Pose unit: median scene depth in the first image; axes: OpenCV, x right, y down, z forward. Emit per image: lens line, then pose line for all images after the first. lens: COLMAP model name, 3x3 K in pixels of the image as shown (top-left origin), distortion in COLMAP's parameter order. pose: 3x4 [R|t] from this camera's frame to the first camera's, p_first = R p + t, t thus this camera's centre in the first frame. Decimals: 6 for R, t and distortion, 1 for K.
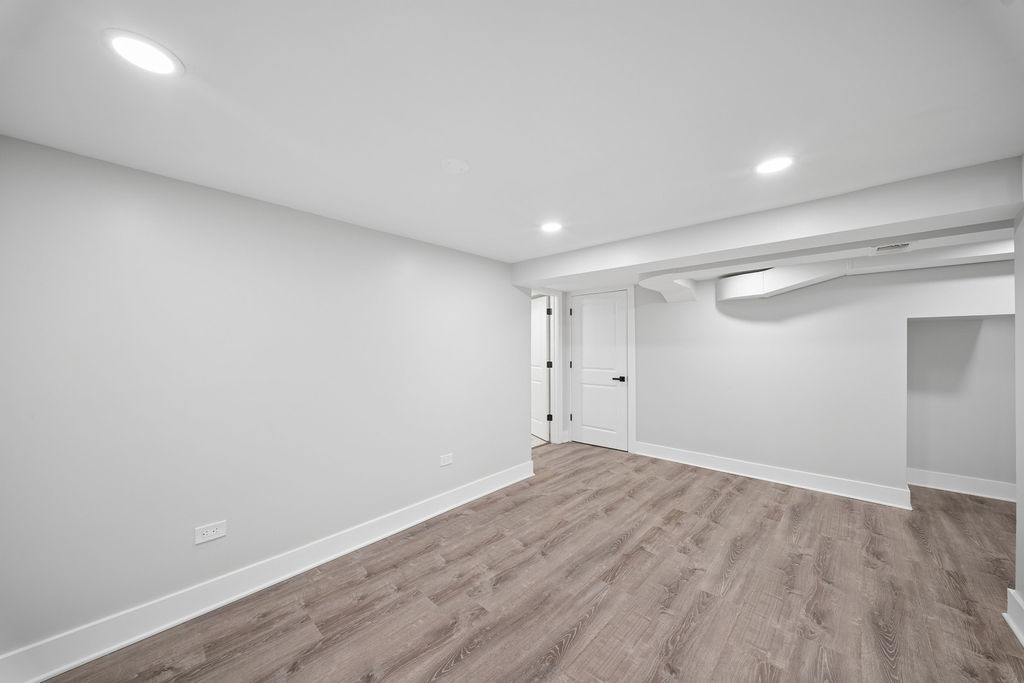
lens RADIAL K [[357.9, 0, 511.9], [0, 357.9, 343.5], [0, 0, 1]] dist [-0.002028, -0.000589]
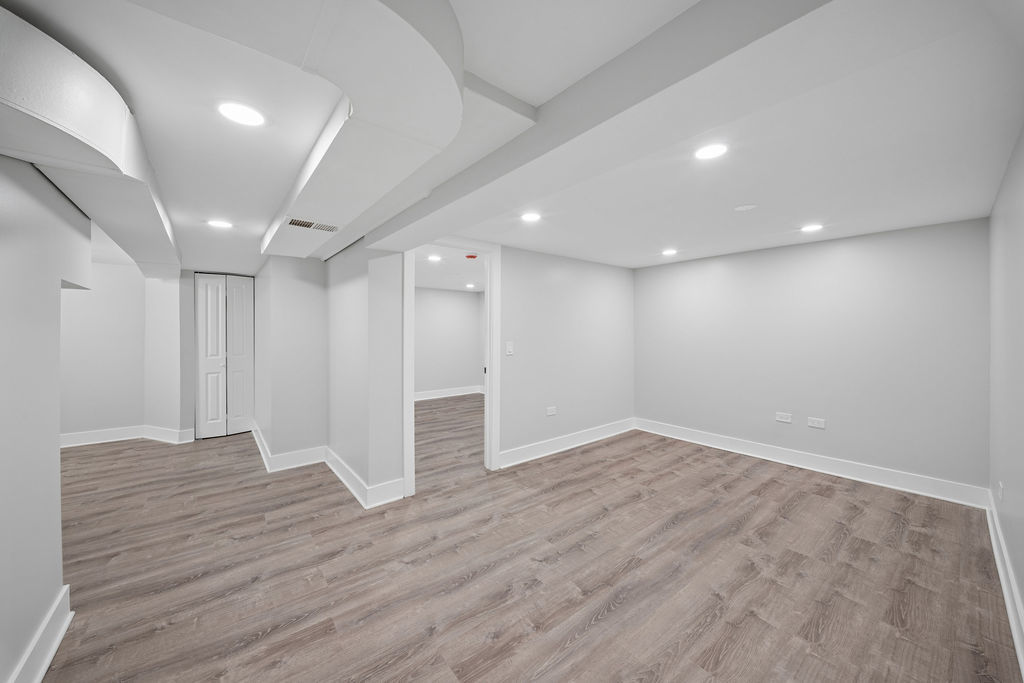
lens RADIAL K [[357.9, 0, 511.0], [0, 357.9, 336.4], [0, 0, 1]] dist [-0.002028, -0.000589]
pose [[-0.988243, 0.000598, 0.152893, 0.445751], [0.001362, 0.999987, 0.004888, 0.020205], [-0.152889, 0.005039, -0.988231, 1.971847]]
